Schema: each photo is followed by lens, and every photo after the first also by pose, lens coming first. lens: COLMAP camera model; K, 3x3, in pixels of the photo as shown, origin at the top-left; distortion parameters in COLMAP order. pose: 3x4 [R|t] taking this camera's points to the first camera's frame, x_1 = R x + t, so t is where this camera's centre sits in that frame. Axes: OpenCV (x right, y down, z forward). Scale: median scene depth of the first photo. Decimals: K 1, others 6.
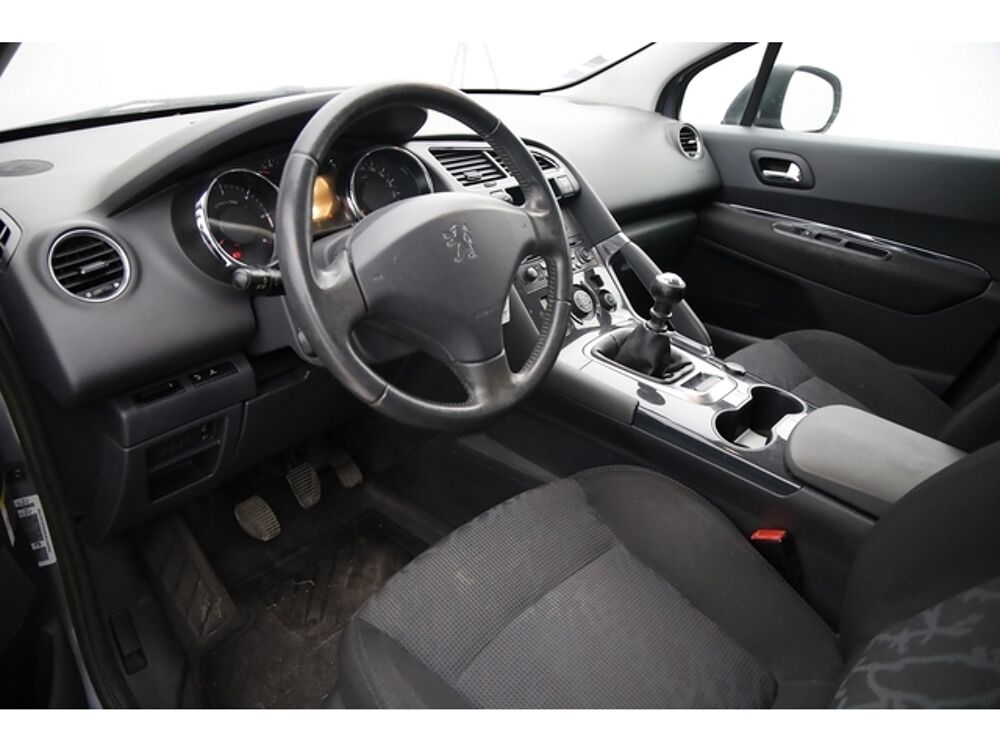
lens RADIAL K [[701.3, 0, 500.0], [0, 701.3, 375.0], [0, 0, 1]] dist [-0.096745, 0.072747]
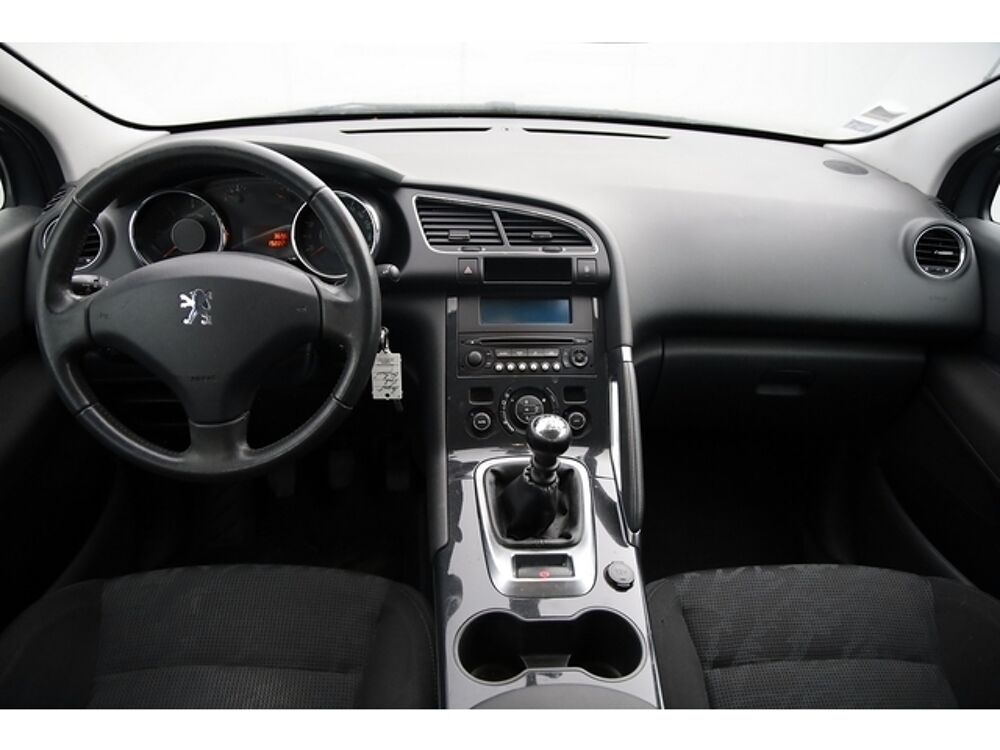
lens RADIAL K [[701.3, 0, 500.0], [0, 701.3, 375.0], [0, 0, 1]] dist [-0.096745, 0.072747]
pose [[0.707778, 0.351517, -0.612770, 0.651678], [-0.333646, 0.930906, 0.148640, -0.282824], [0.622681, 0.099244, 0.776157, 0.359647]]
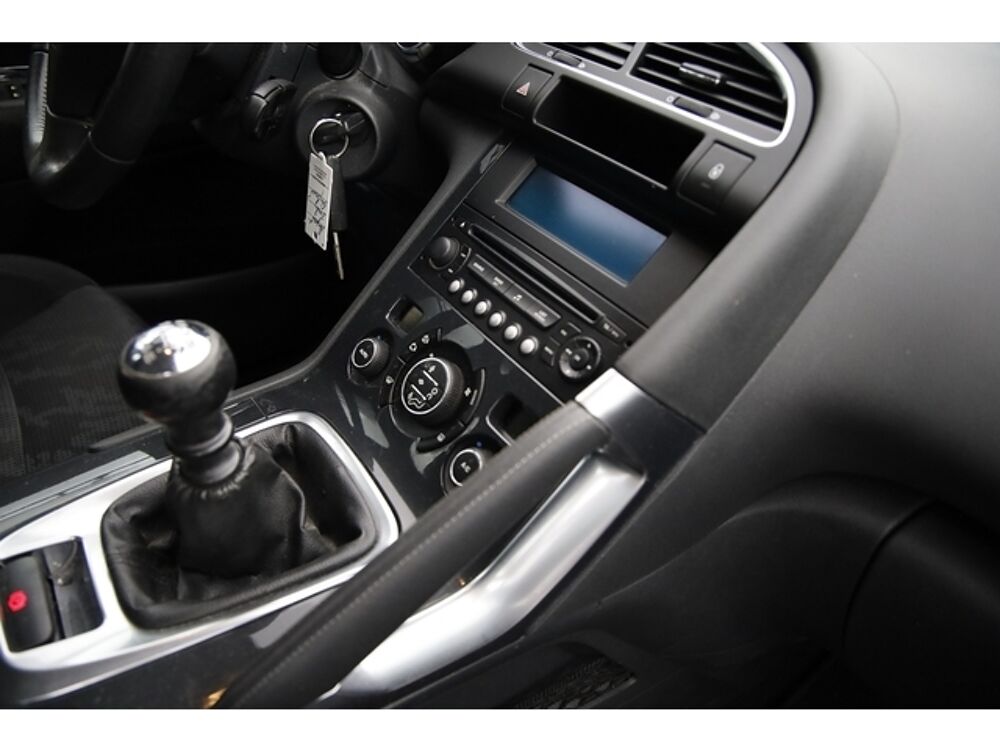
lens RADIAL K [[701.3, 0, 500.0], [0, 701.3, 375.0], [0, 0, 1]] dist [-0.096745, 0.072747]
pose [[-0.209144, 0.519253, -0.828634, 0.471822], [-0.567686, 0.625499, 0.535242, -0.374670], [0.796236, 0.582347, 0.163953, 1.064435]]
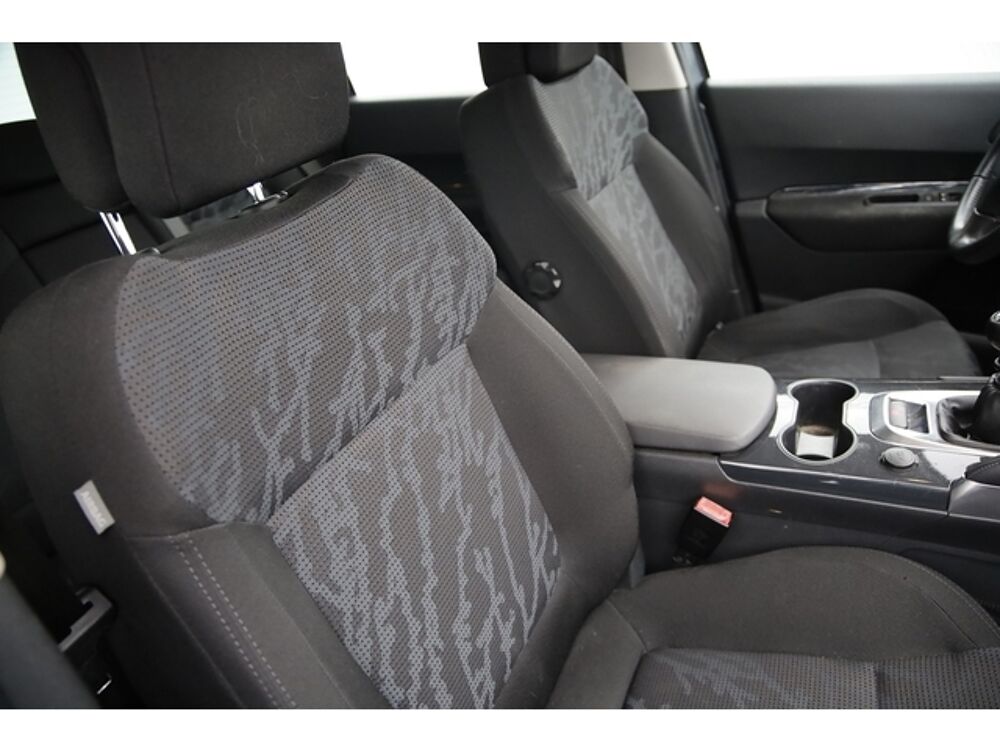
lens RADIAL K [[701.3, 0, 500.0], [0, 701.3, 375.0], [0, 0, 1]] dist [-0.096745, 0.072747]
pose [[-0.951404, 0.213373, -0.222040, 0.897974], [-0.058350, 0.583065, 0.810327, -0.621416], [0.302366, 0.783905, -0.542281, 1.247736]]
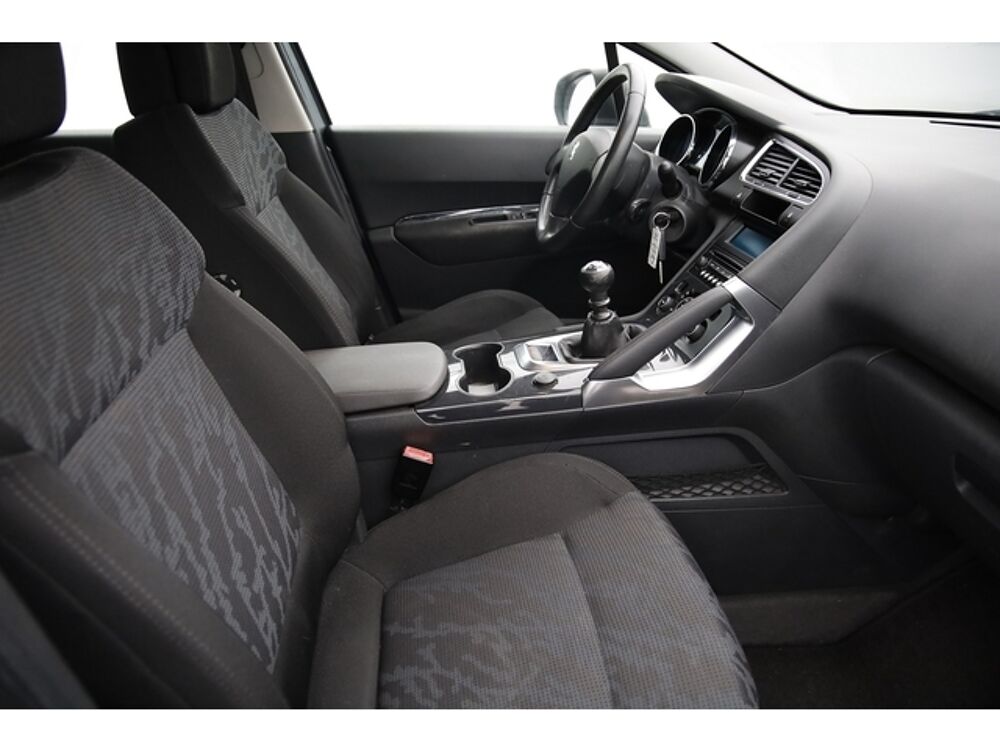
lens RADIAL K [[701.4, 0, 499.5], [0, 701.4, 363.6], [0, 0, 1]] dist [-0.064982, 0.047406]
pose [[-0.657078, 0.291411, -0.695218, 1.083706], [-0.347920, 0.700915, 0.622632, -0.622399], [0.668730, 0.650998, -0.359168, 1.353555]]
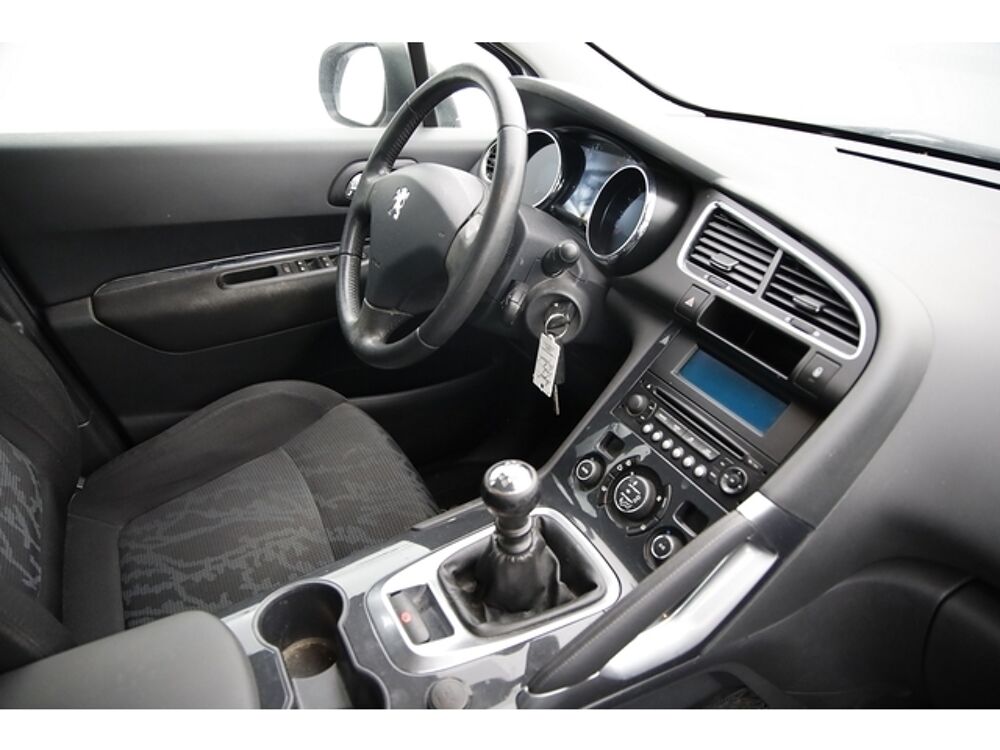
lens RADIAL K [[701.3, 0, 500.0], [0, 701.3, 375.0], [0, 0, 1]] dist [-0.096745, 0.072747]
pose [[-0.337590, 0.428012, -0.838355, 0.688152], [-0.490467, 0.680198, 0.544768, -0.498464], [0.803415, 0.595094, -0.019702, 0.945649]]
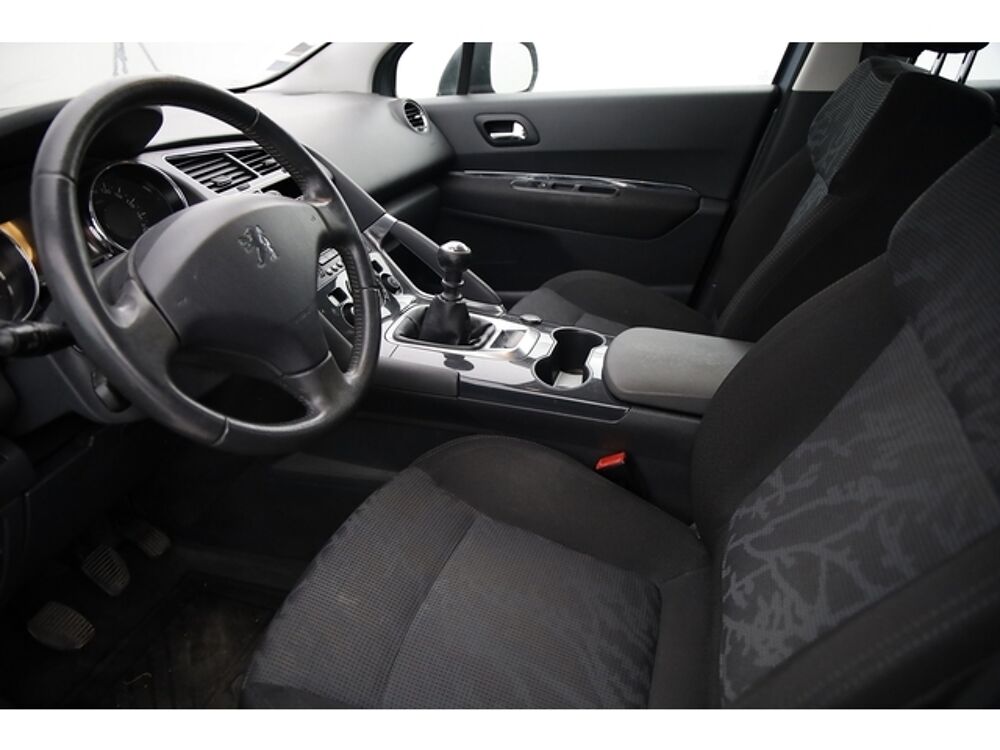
lens RADIAL K [[698.8, 0, 505.1], [0, 698.8, 376.0], [0, 0, 1]] dist [-0.099149, 0.070659]
pose [[0.900568, -0.256193, 0.351200, -0.089562], [0.251327, 0.966027, 0.060226, -0.000422], [-0.354698, 0.034028, 0.934361, 0.041655]]
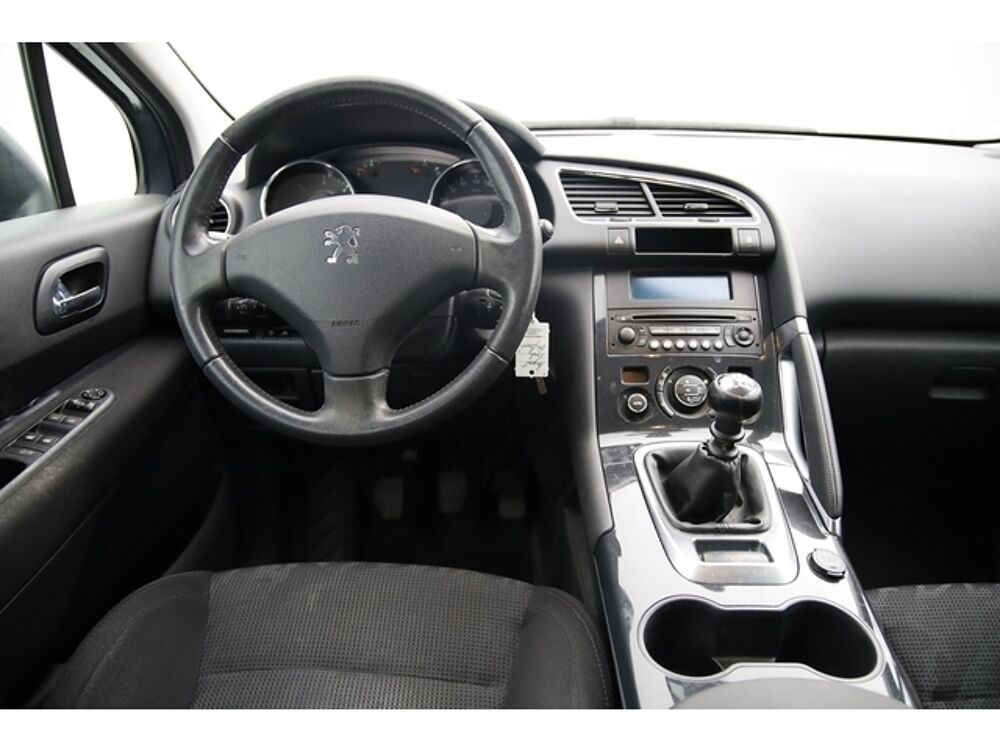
lens RADIAL K [[701.3, 0, 500.0], [0, 701.3, 375.0], [0, 0, 1]] dist [-0.096745, 0.072747]
pose [[0.641084, 0.274077, -0.716864, 0.563715], [-0.332722, 0.940971, 0.062209, -0.110124], [0.691598, 0.198635, 0.694432, 0.384125]]
